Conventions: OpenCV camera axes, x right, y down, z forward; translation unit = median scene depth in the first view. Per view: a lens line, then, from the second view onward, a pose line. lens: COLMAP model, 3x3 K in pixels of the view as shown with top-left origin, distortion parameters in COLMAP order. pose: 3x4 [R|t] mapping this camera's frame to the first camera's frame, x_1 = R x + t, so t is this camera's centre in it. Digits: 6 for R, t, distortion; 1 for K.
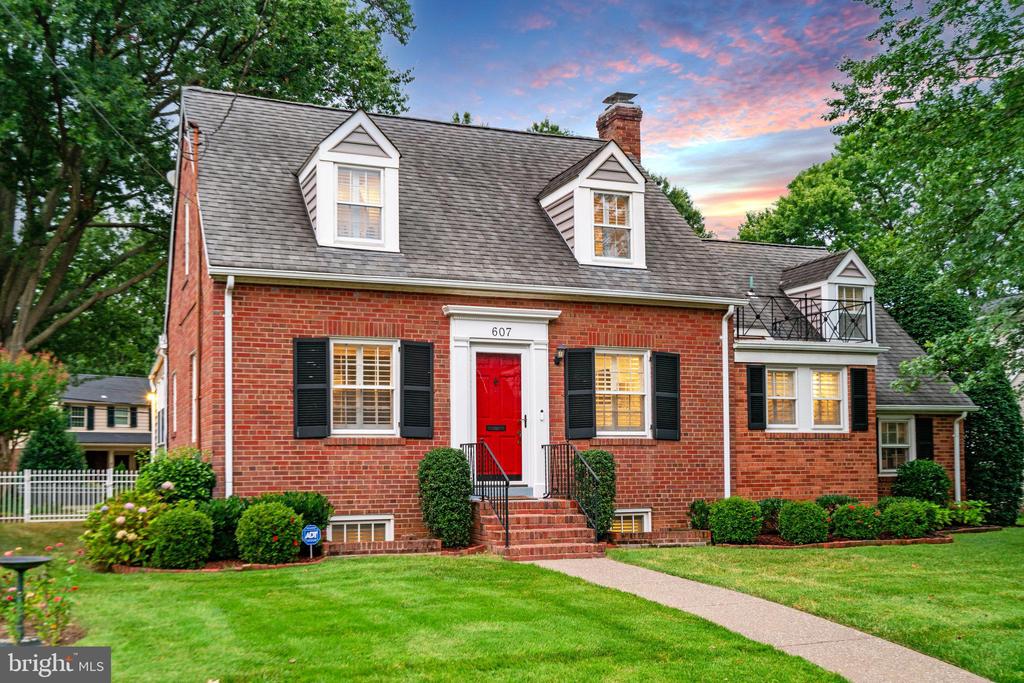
lens RADIAL K [[976.2, 0, 511.8], [0, 976.2, 348.3], [0, 0, 1]] dist [0.056552, 0.000000]
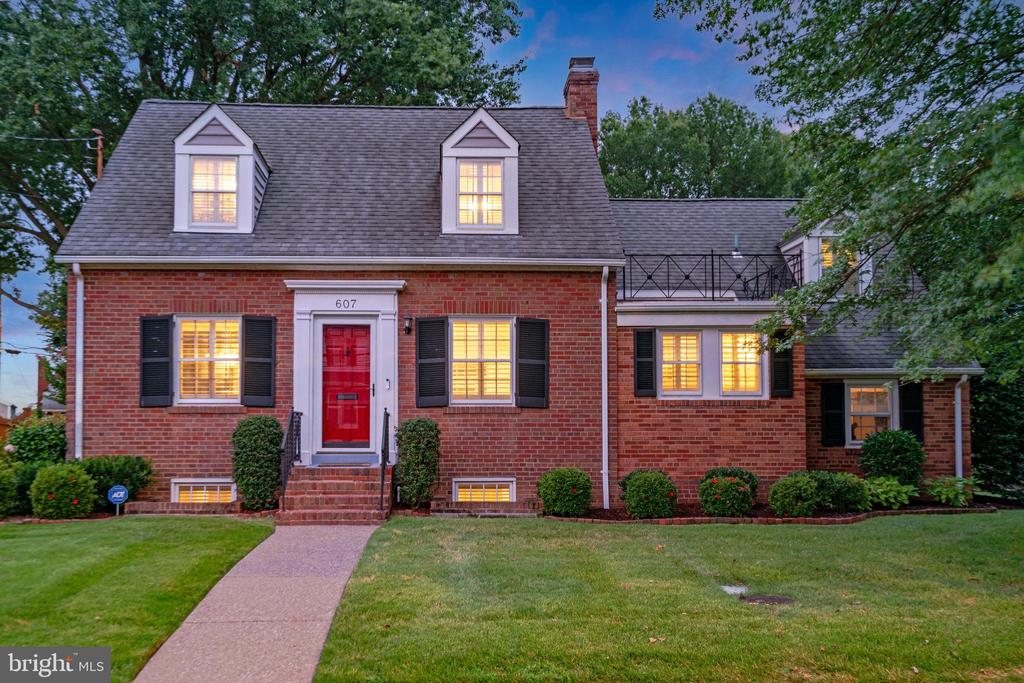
lens RADIAL K [[893.6, 0, 511.8], [0, 893.6, 338.2], [0, 0, 1]] dist [0.046685, -0.007755]
pose [[0.942863, -0.028281, -0.331979, 0.455698], [0.032145, 0.999464, 0.006153, 0.018884], [0.331627, -0.016473, 0.943267, 0.160200]]
